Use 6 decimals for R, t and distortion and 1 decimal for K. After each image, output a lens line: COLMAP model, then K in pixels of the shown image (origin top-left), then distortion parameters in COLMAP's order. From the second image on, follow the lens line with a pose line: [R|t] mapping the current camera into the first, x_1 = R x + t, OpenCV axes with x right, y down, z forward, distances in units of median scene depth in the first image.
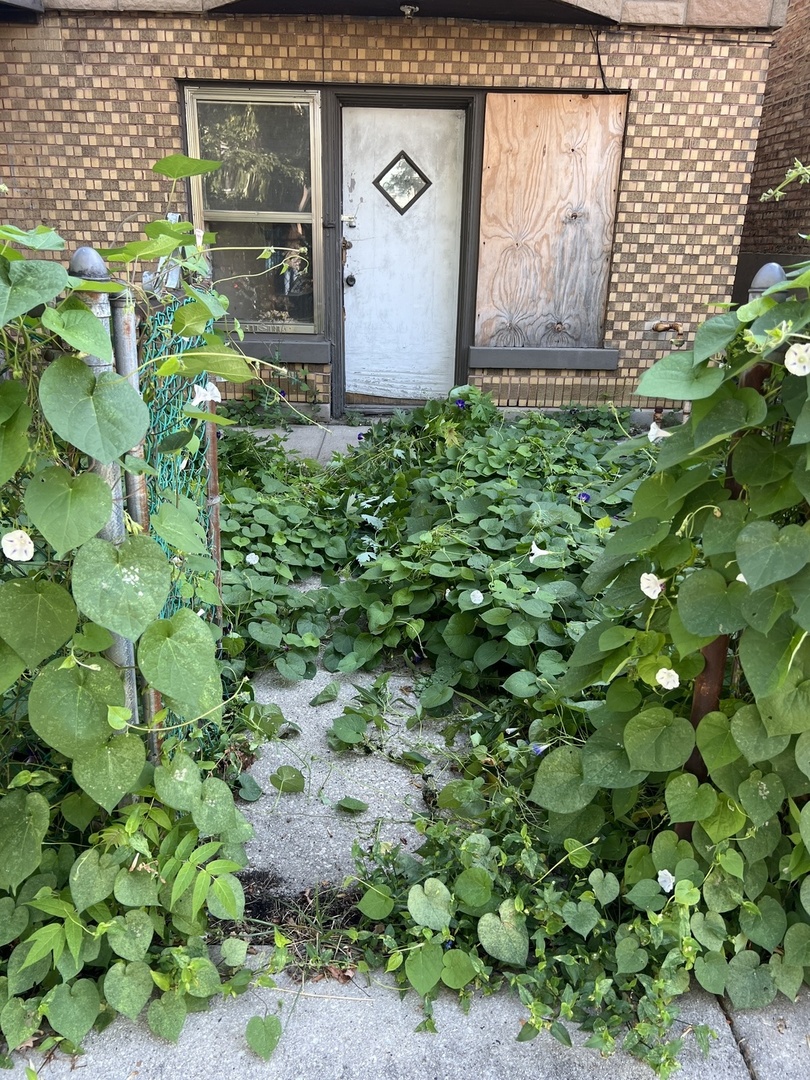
lens RADIAL K [[803.6, 0, 406.9], [0, 803.6, 551.1], [0, 0, 1]] dist [0.055823, -0.067200]
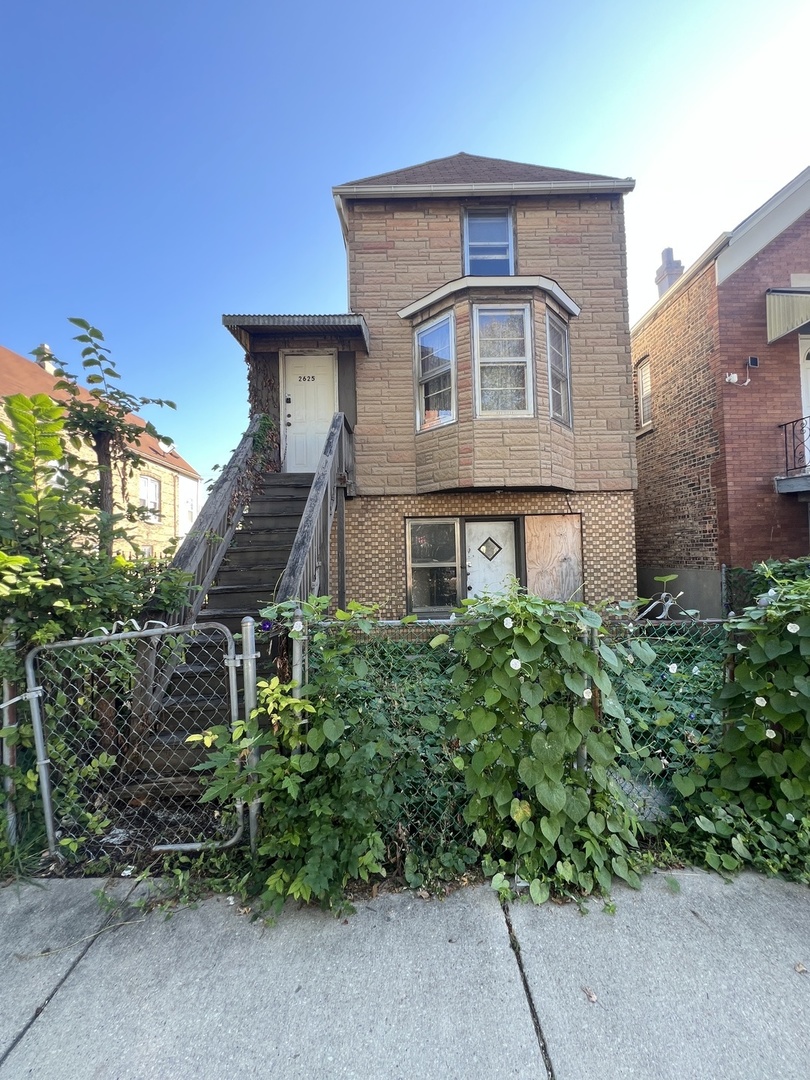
lens RADIAL K [[430.2, 0, 408.4], [0, 430.2, 537.2], [0, 0, 1]] dist [-0.003062, 0.000568]
pose [[0.999122, -0.041891, 0.000618, -0.266033], [0.038684, 0.916776, -0.397525, 0.016302], [0.016087, 0.397200, 0.917591, -0.209741]]
